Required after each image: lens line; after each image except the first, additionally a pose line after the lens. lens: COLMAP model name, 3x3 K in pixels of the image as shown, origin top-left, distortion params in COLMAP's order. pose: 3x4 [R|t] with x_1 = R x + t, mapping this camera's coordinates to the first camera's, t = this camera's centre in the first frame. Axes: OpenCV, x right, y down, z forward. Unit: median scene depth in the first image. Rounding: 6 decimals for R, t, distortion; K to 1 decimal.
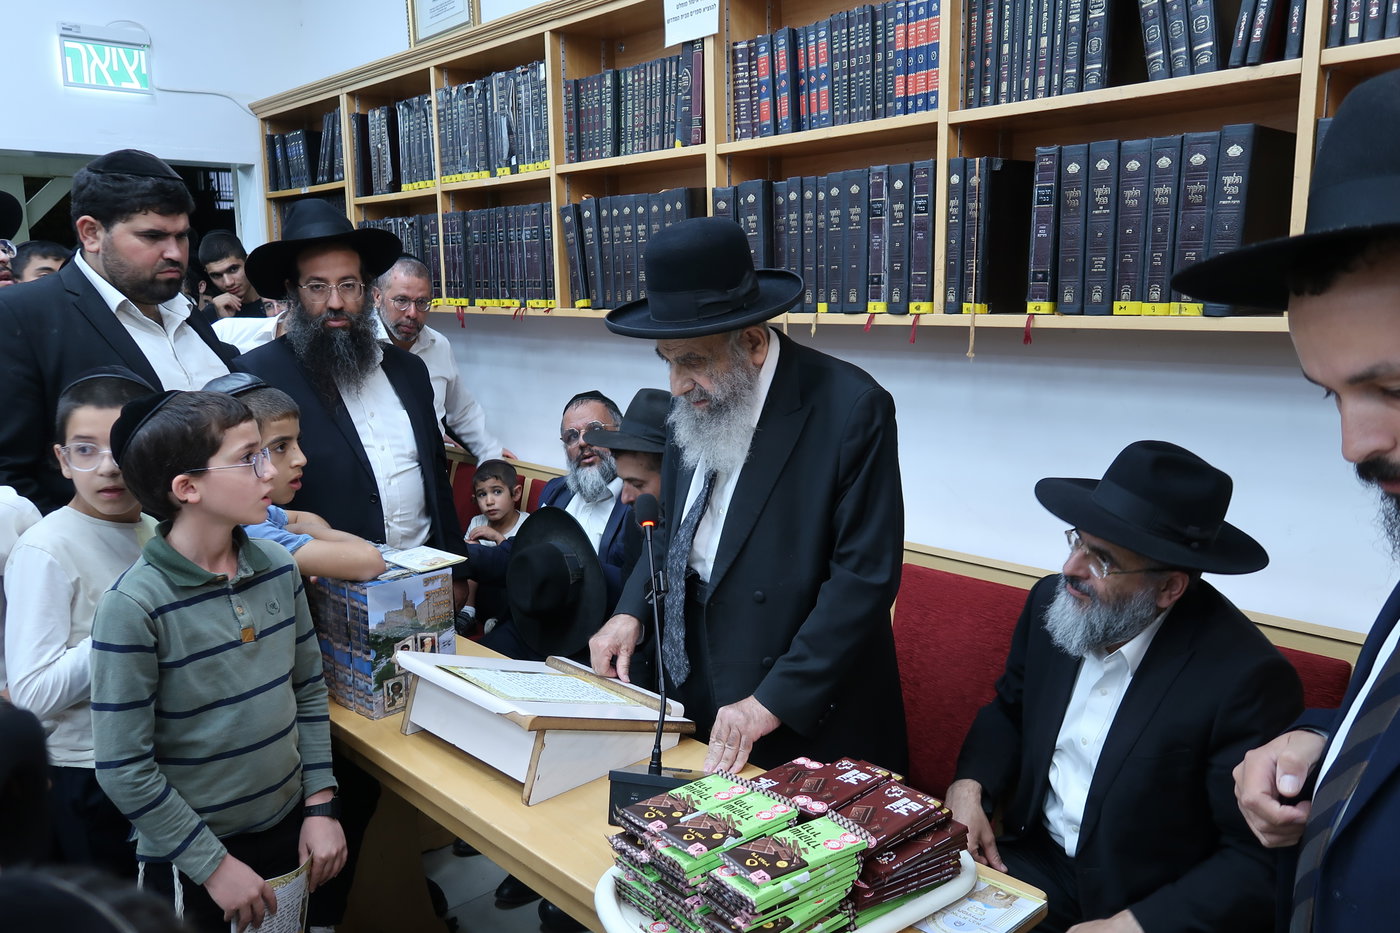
lens RADIAL K [[1090.5, 0, 698.1], [0, 1090.5, 466.4], [0, 0, 1]] dist [-0.002162, -0.002250]
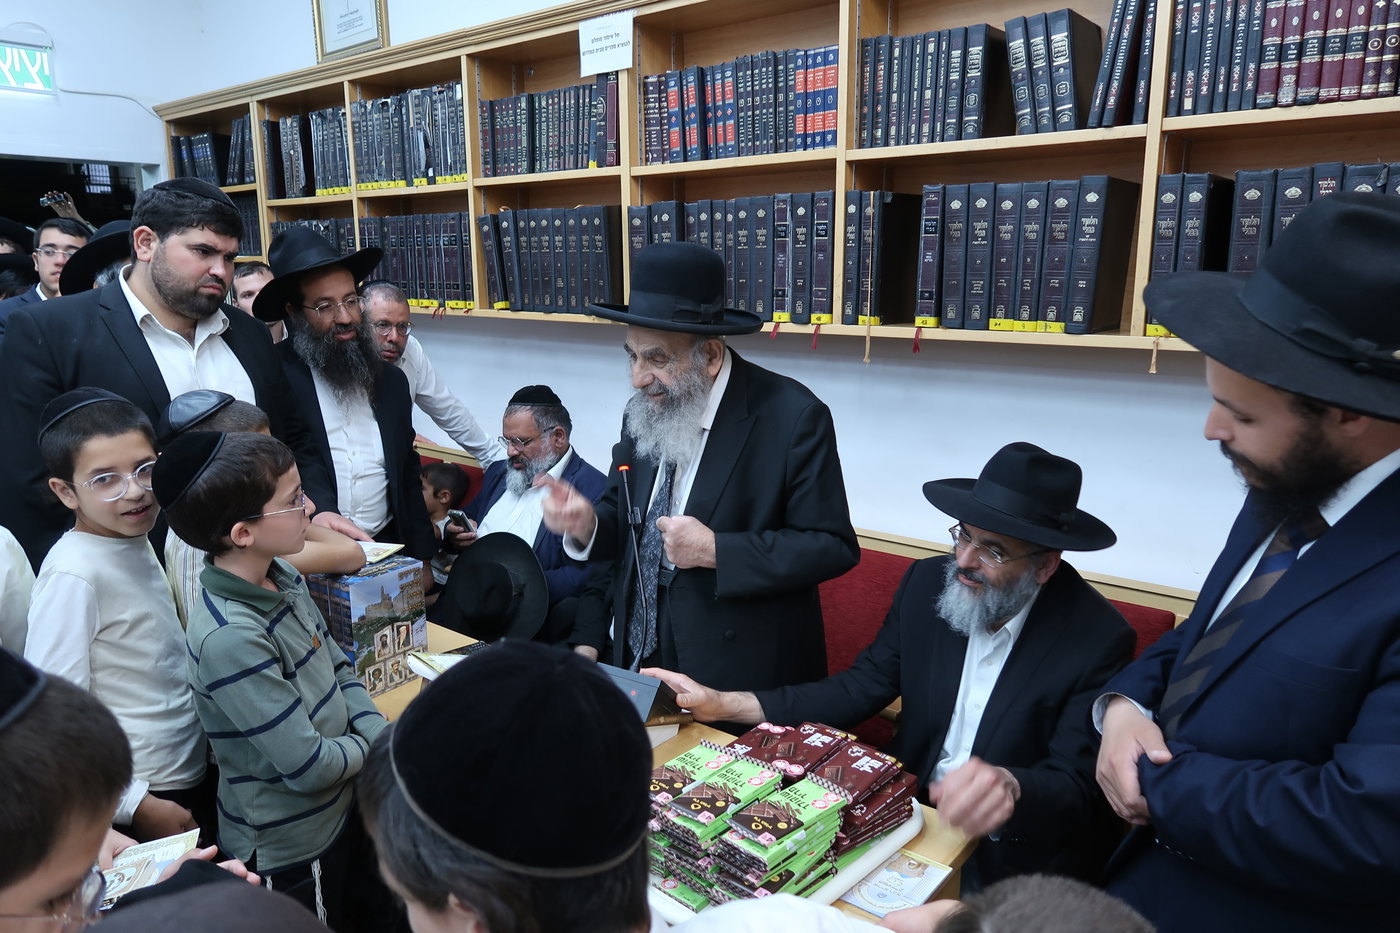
lens RADIAL K [[963.8, 0, 700.0], [0, 963.8, 466.5], [0, 0, 1]] dist [-0.028430, 0.011796]
pose [[0.988370, -0.022008, 0.150468, -0.072963], [0.016054, 0.999043, 0.040676, -0.029655], [-0.151219, -0.037788, 0.987778, 0.004316]]
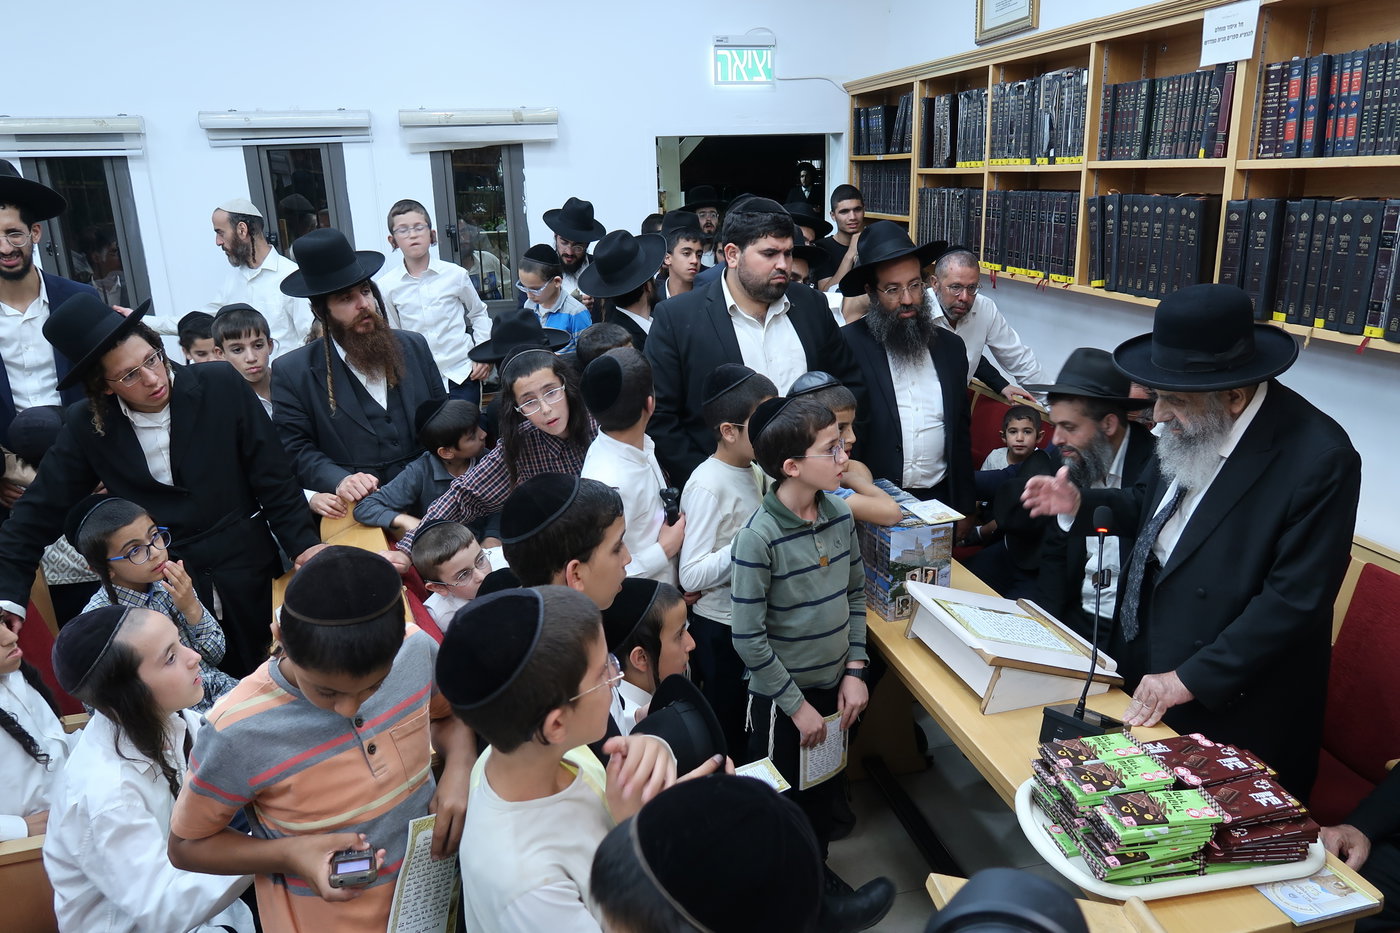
lens RADIAL K [[963.4, 0, 707.7], [0, 963.4, 466.2], [0, 0, 1]] dist [-0.014328, 0.002108]
pose [[0.873556, 0.129791, -0.469099, 0.047375], [-0.065505, 0.986372, 0.150929, -0.108464], [0.482295, -0.101117, 0.870153, -0.144602]]
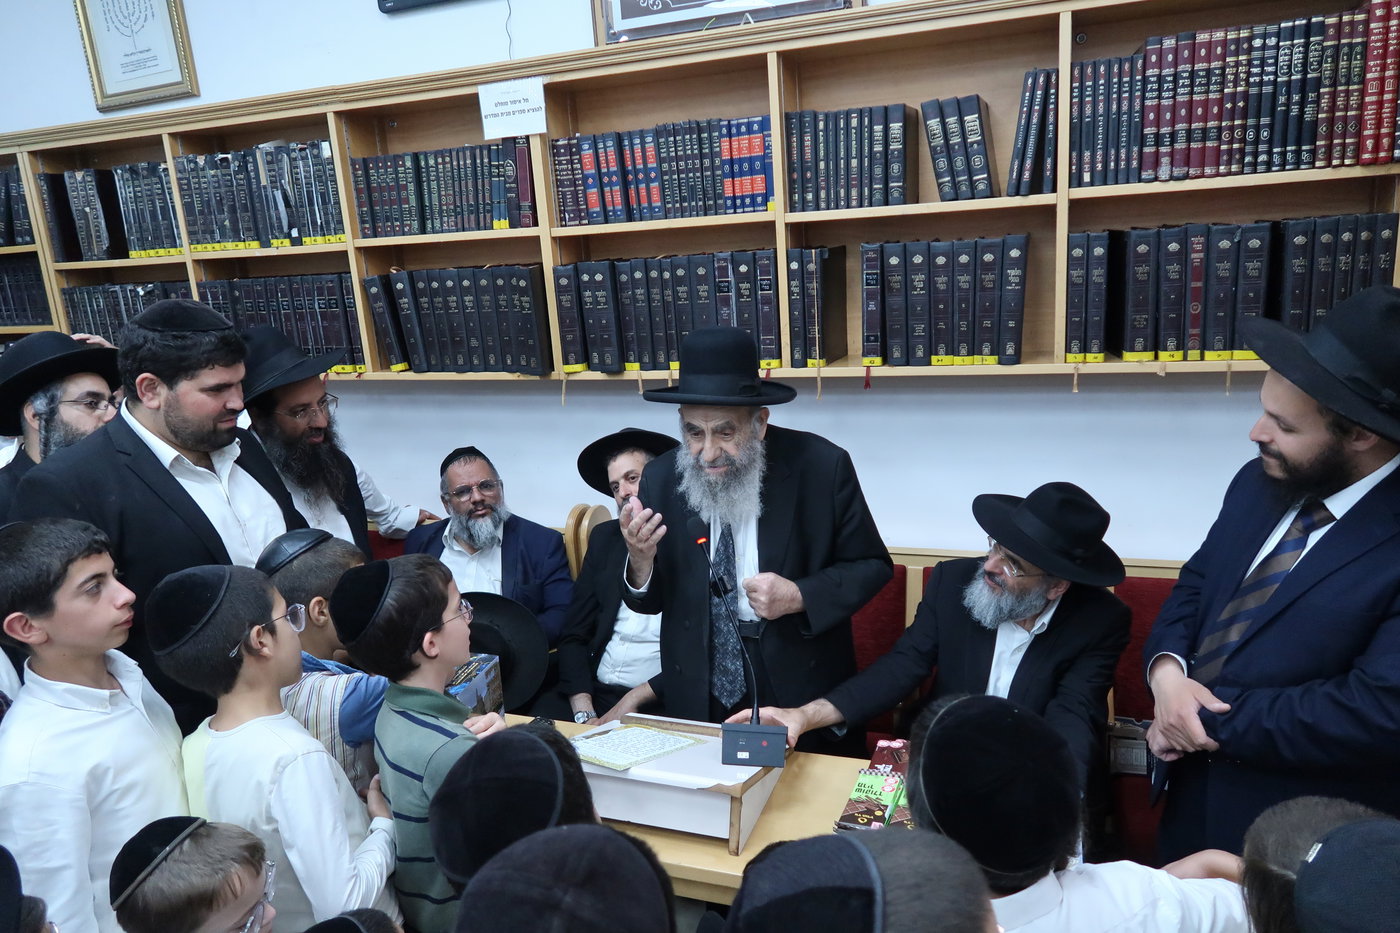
lens RADIAL K [[963.4, 0, 707.7], [0, 963.4, 466.2], [0, 0, 1]] dist [-0.014328, 0.002108]
pose [[0.886648, -0.154004, 0.436049, -0.340614], [0.129689, 0.987888, 0.085198, -0.120962], [-0.443888, -0.018990, 0.895881, 0.014759]]
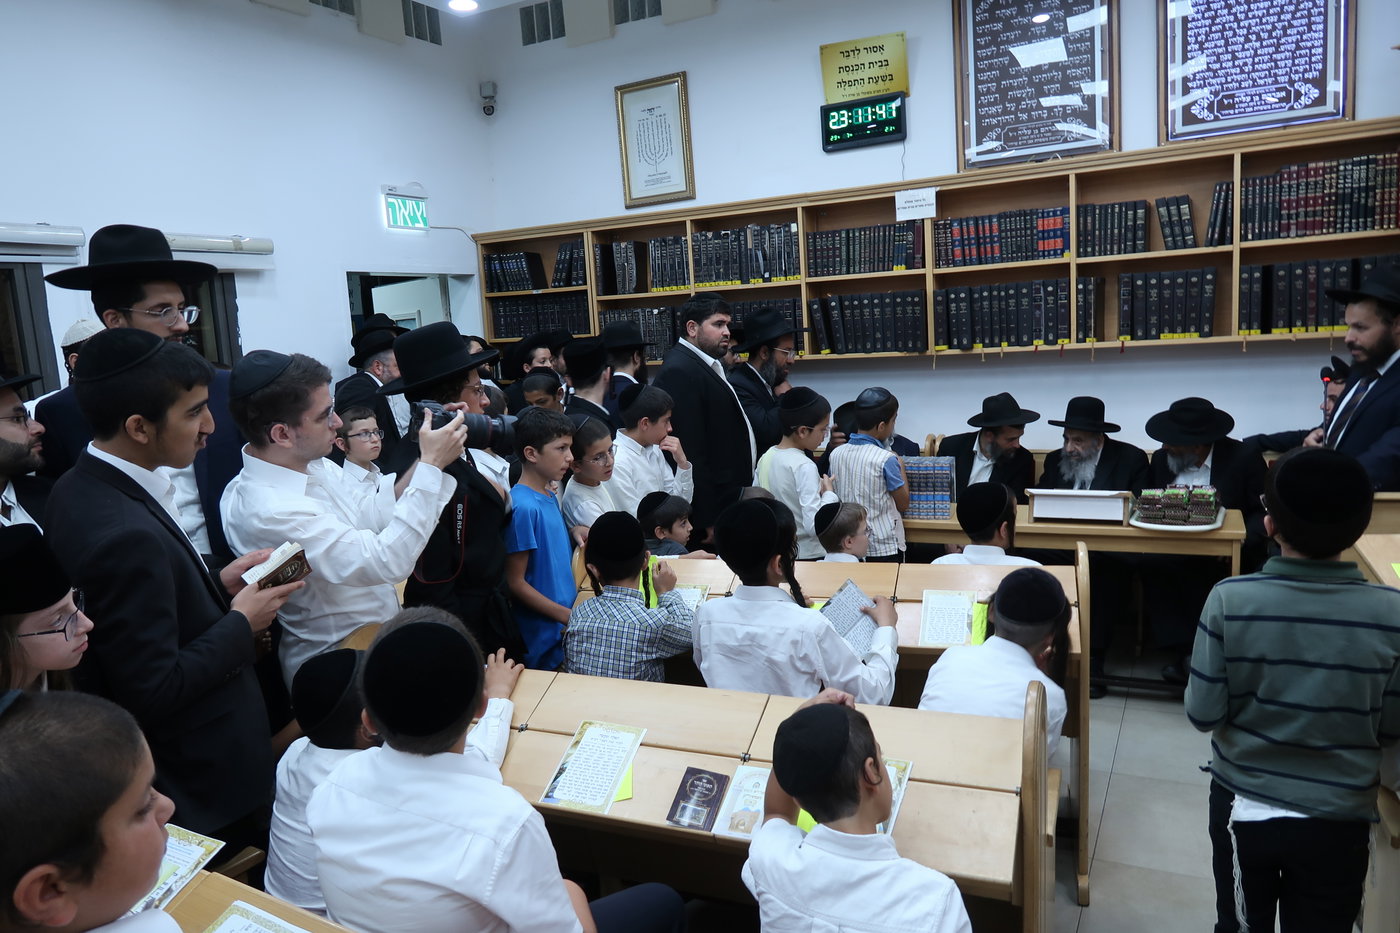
lens RADIAL K [[964.0, 0, 713.1], [0, 964.0, 471.1], [0, 0, 1]] dist [-0.014054, 0.004201]
pose [[0.940326, -0.092754, 0.327389, -1.078909], [0.103539, 0.994503, -0.015628, 0.074799], [-0.324139, 0.048593, 0.944761, -0.607693]]
